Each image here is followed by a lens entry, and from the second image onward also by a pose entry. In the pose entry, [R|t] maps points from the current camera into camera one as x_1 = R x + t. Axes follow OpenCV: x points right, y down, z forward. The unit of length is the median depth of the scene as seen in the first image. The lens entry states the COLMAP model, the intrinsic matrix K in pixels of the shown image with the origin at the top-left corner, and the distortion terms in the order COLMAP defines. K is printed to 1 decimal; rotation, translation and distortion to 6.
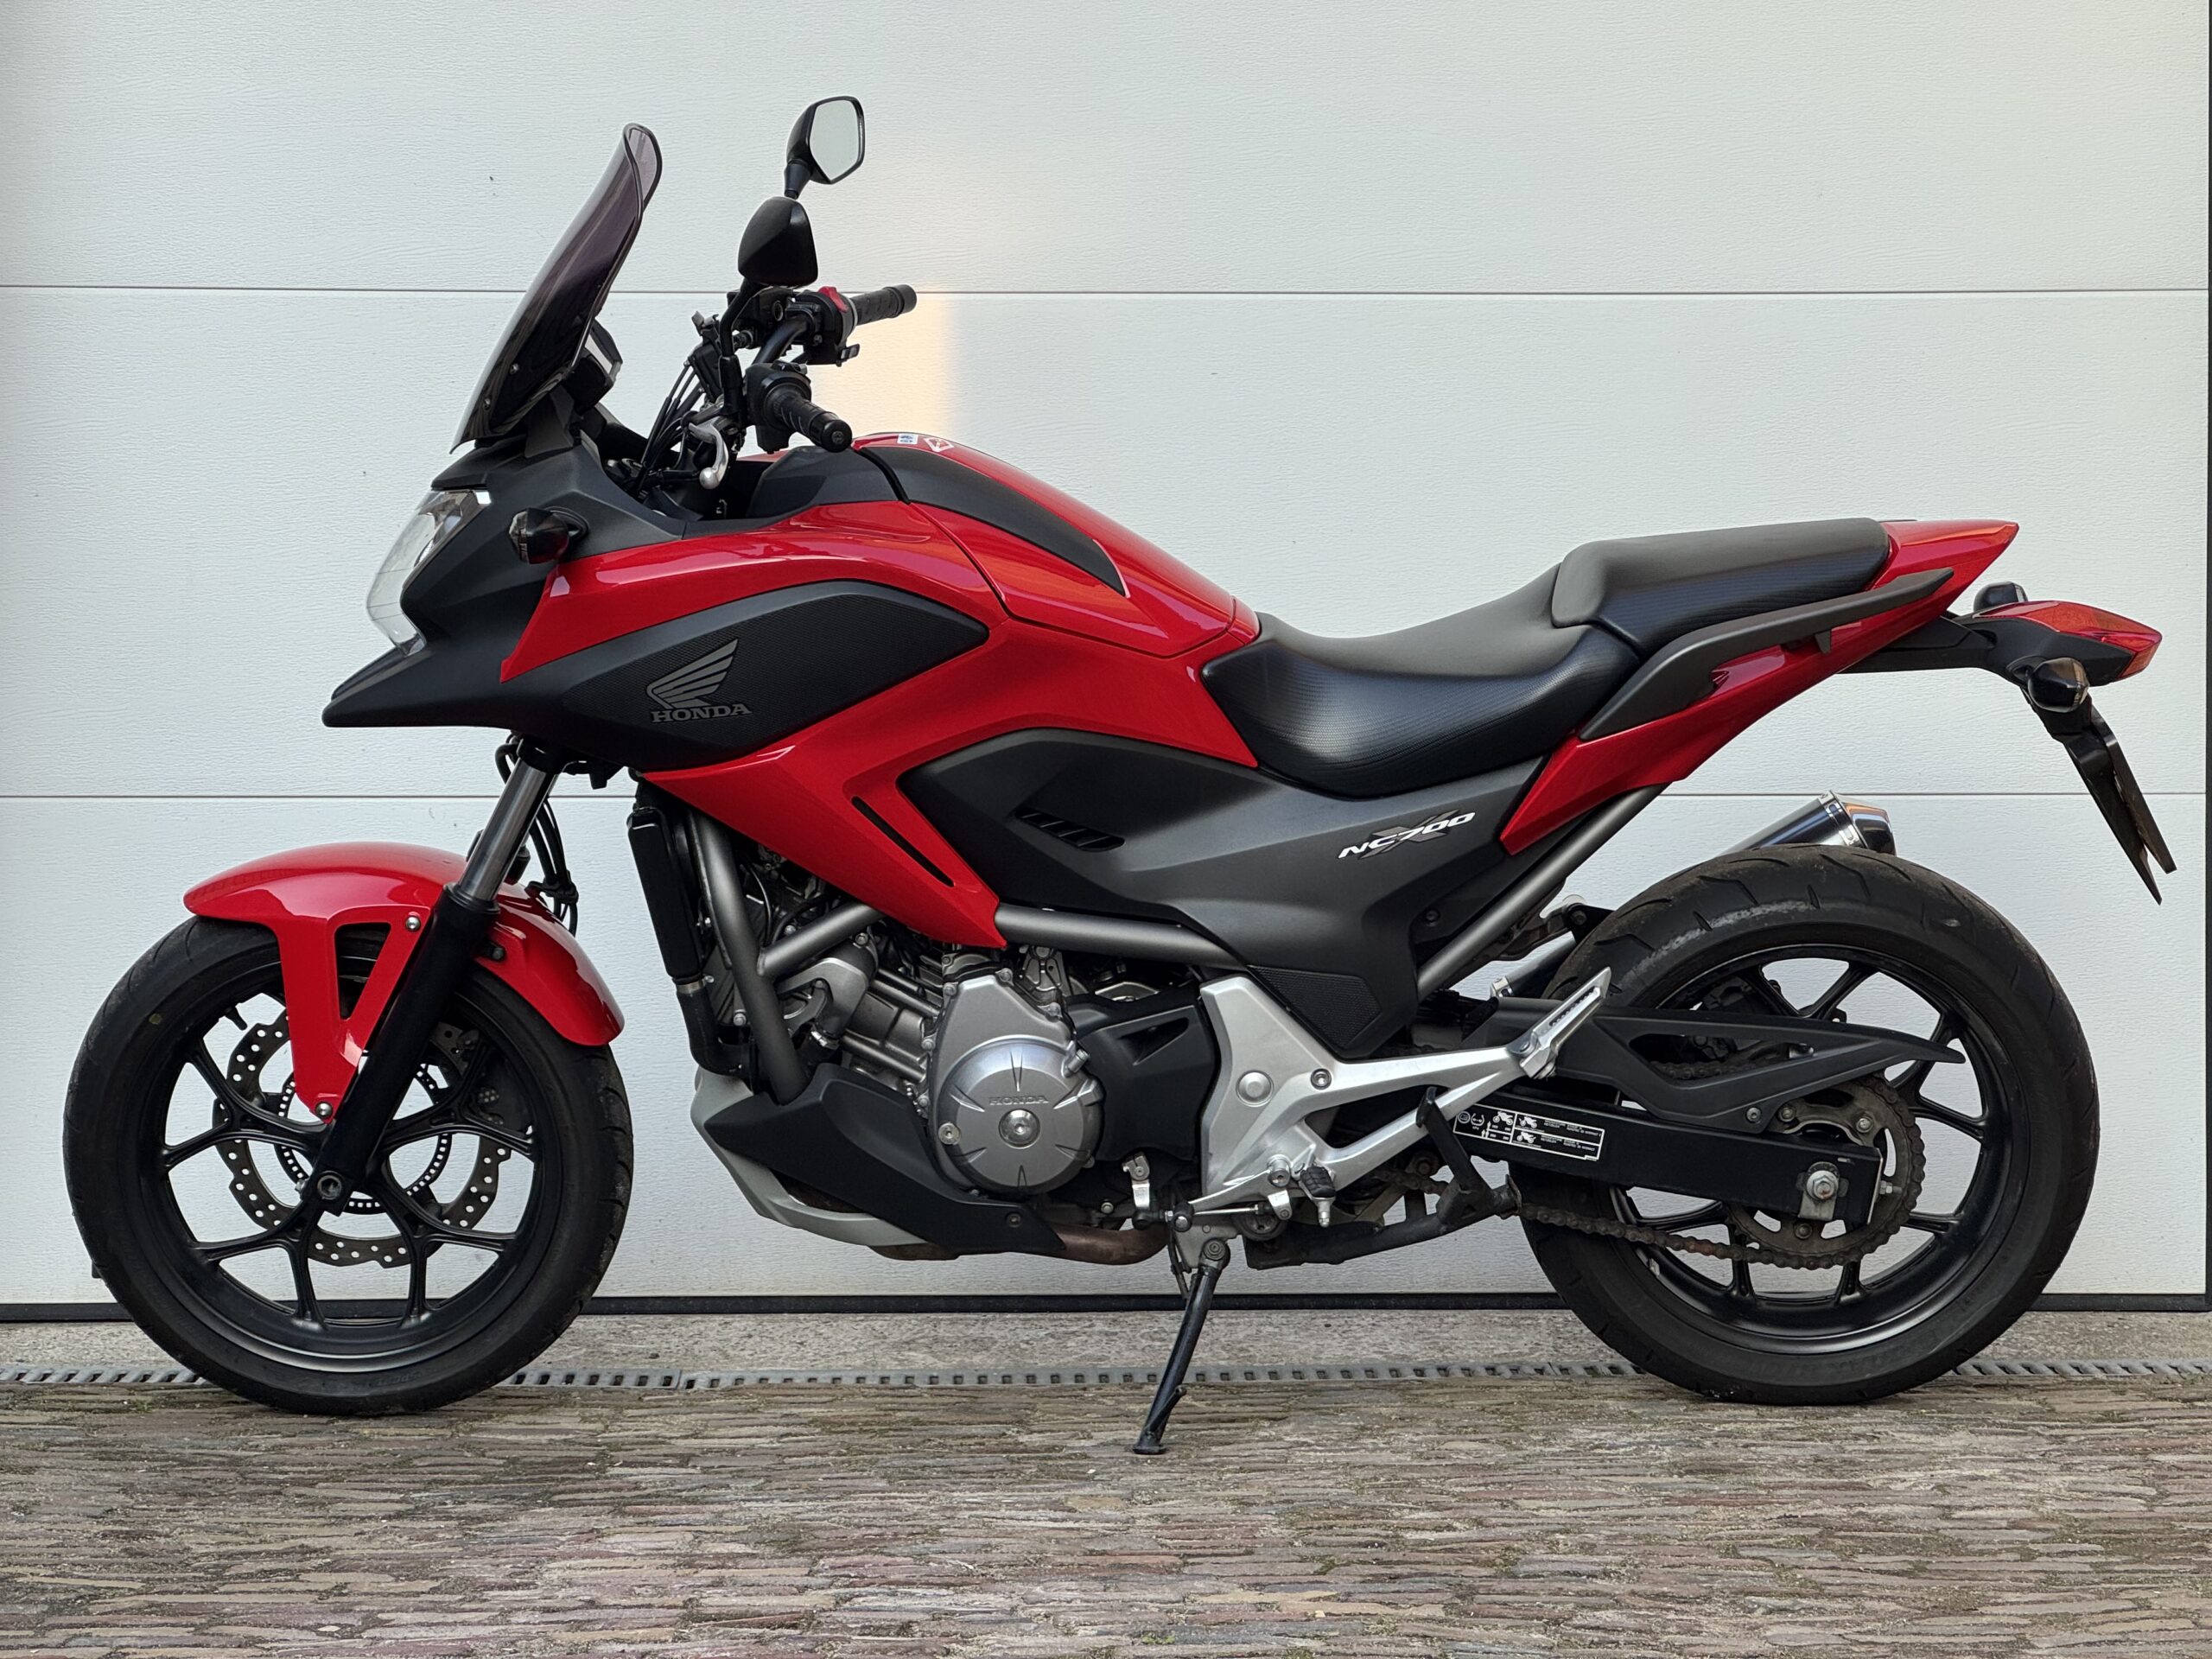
lens RADIAL K [[4838.8, 0, 1118.9], [0, 4838.8, 847.3], [0, 0, 1]] dist [0.116002, 0.000000]
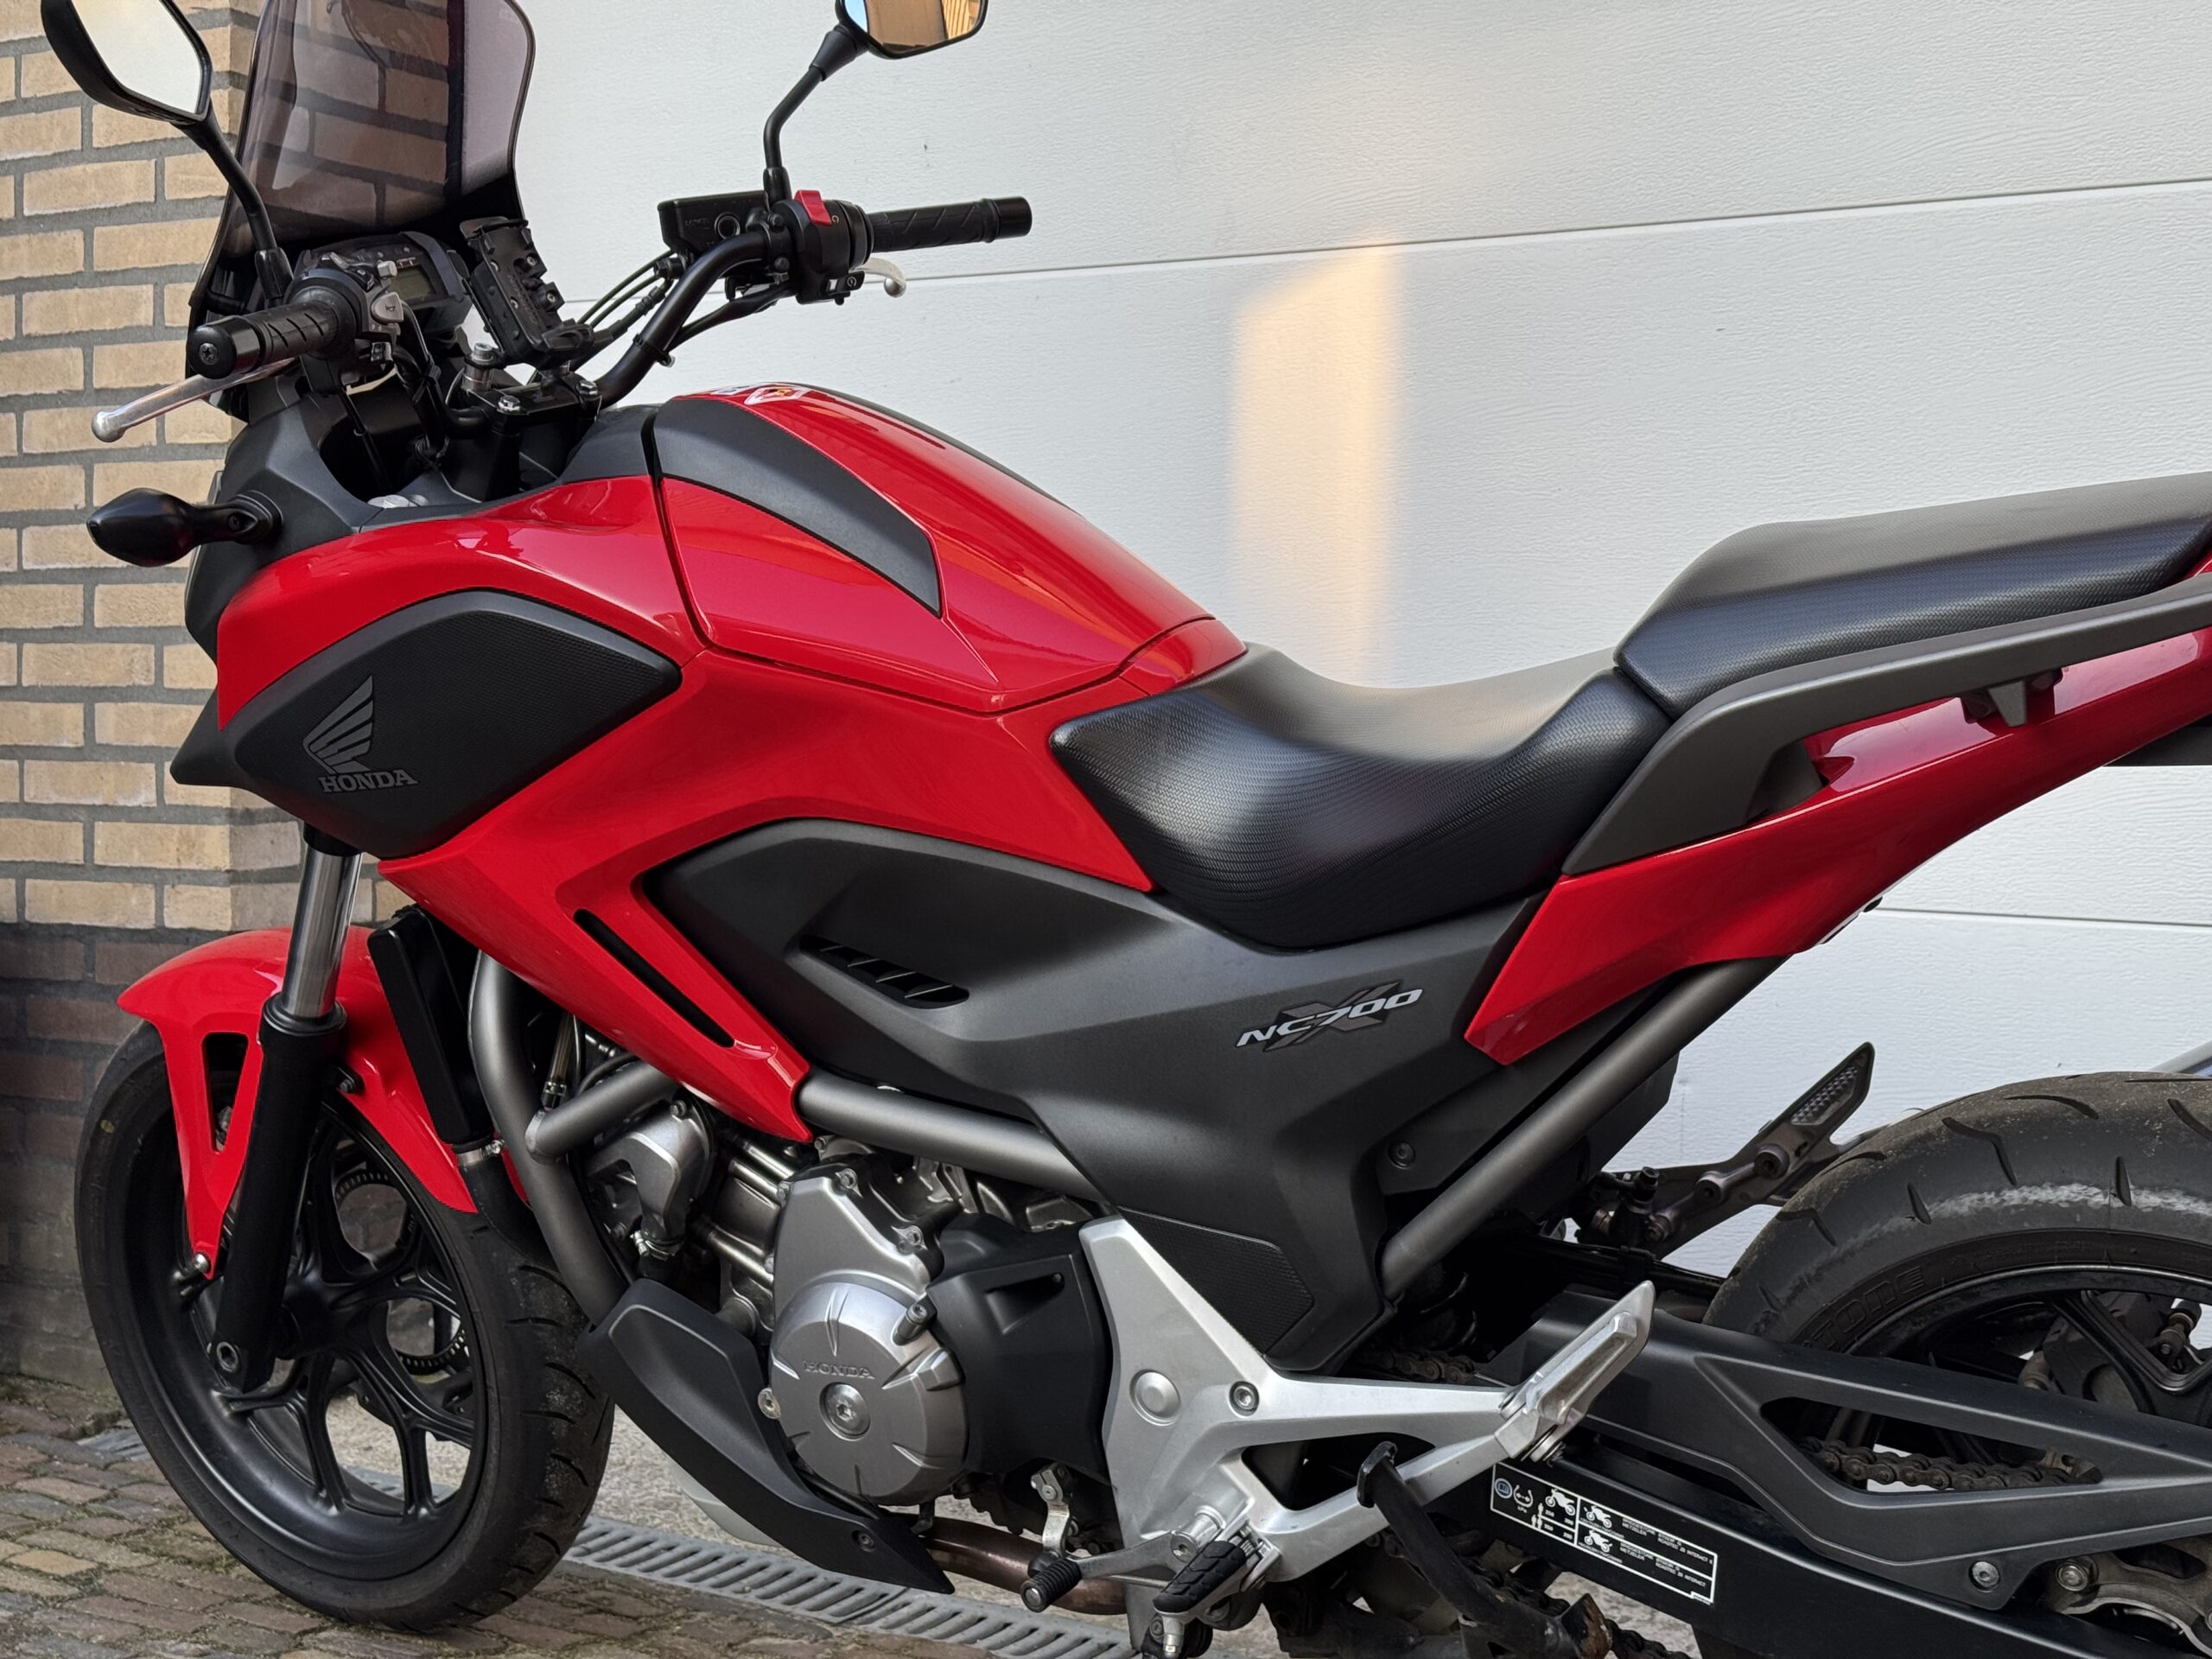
lens RADIAL K [[3071.7, 0, 1079.4], [0, 3071.7, 827.2], [0, 0, 1]] dist [0.119689, 0.000000]
pose [[0.827327, 0.037064, -0.560496, 0.241276], [-0.035882, 0.999270, 0.013115, -0.029368], [0.560573, 0.009261, 0.828053, 0.657556]]
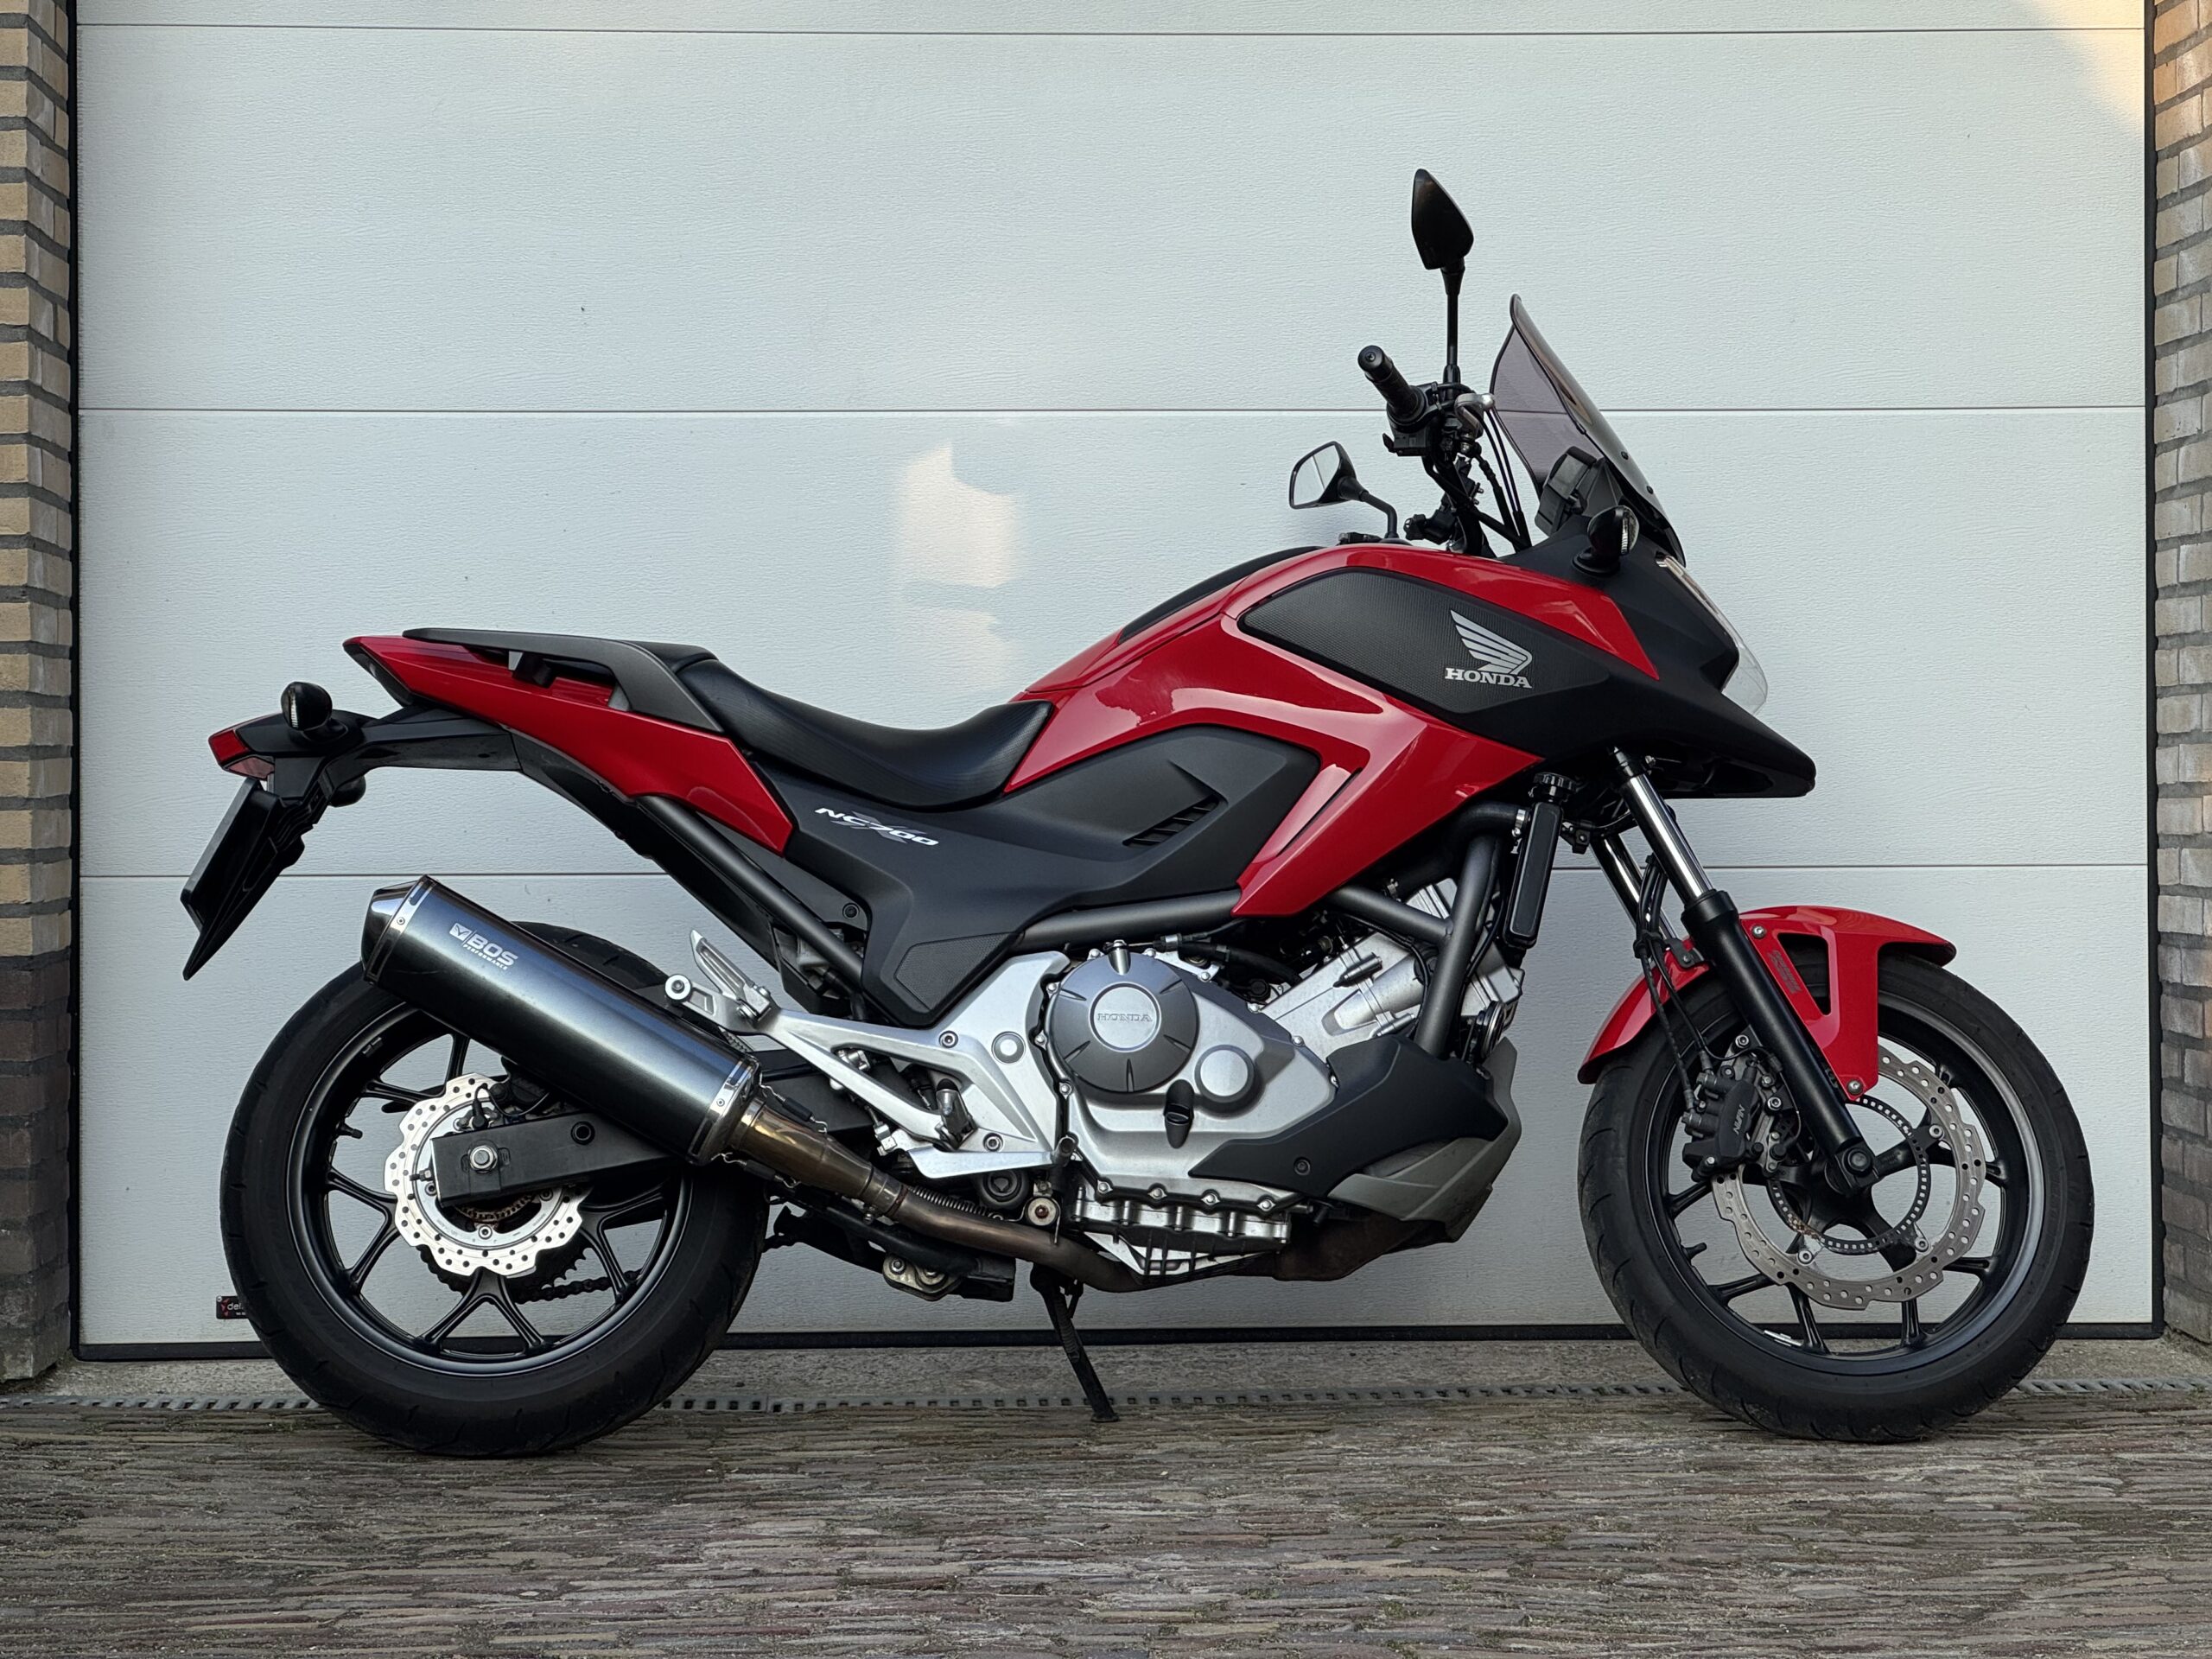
lens RADIAL K [[4838.8, 0, 1097.3], [0, 4838.8, 841.6], [0, 0, 1]] dist [0.116002, 0.000000]
pose [[0.999853, -0.004904, 0.016413, -0.037203], [0.005280, 0.999723, -0.022938, 0.009240], [-0.016296, 0.023021, 0.999602, -0.108870]]
